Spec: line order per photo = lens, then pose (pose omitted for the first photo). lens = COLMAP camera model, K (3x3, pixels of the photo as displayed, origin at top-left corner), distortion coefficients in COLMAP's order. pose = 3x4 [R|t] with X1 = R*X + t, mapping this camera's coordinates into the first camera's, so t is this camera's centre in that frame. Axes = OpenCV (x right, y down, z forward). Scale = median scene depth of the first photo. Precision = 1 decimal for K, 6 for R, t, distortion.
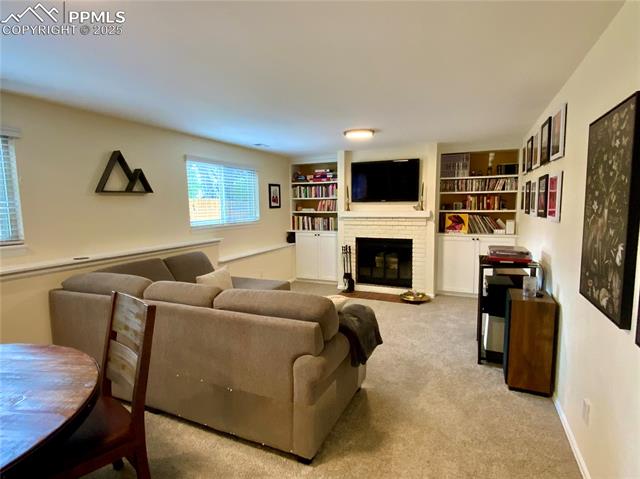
lens RADIAL K [[339.9, 0, 317.8], [0, 339.9, 239.1], [0, 0, 1]] dist [-0.002805, -0.009308]
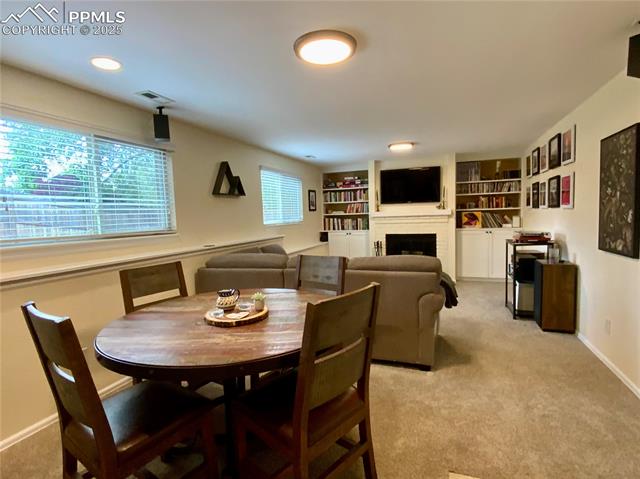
lens RADIAL K [[339.9, 0, 314.3], [0, 339.9, 239.5], [0, 0, 1]] dist [-0.002805, -0.009308]
pose [[0.998307, -0.023077, 0.053391, -0.216130], [0.024738, 0.999223, -0.030669, 0.047506], [-0.052642, 0.031938, 0.998103, -0.167010]]
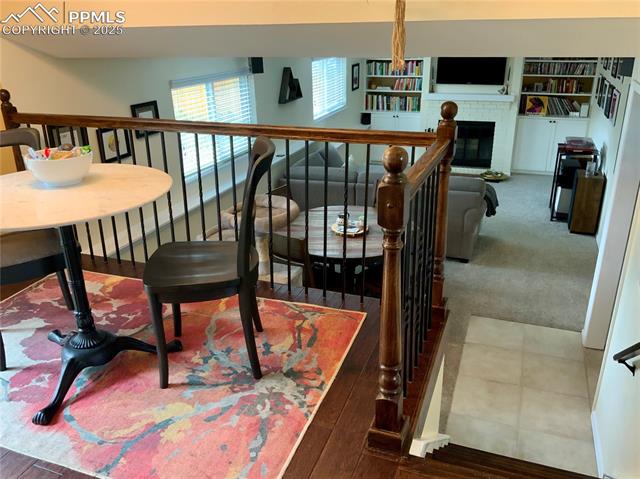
lens RADIAL K [[521.9, 0, 314.4], [0, 521.9, 245.6], [0, 0, 1]] dist [-0.002138, -0.057051]
pose [[0.998427, -0.034507, 0.044181, -0.384099], [0.020043, 0.955741, 0.293527, -0.124077], [-0.052354, -0.292180, 0.954929, -0.664885]]
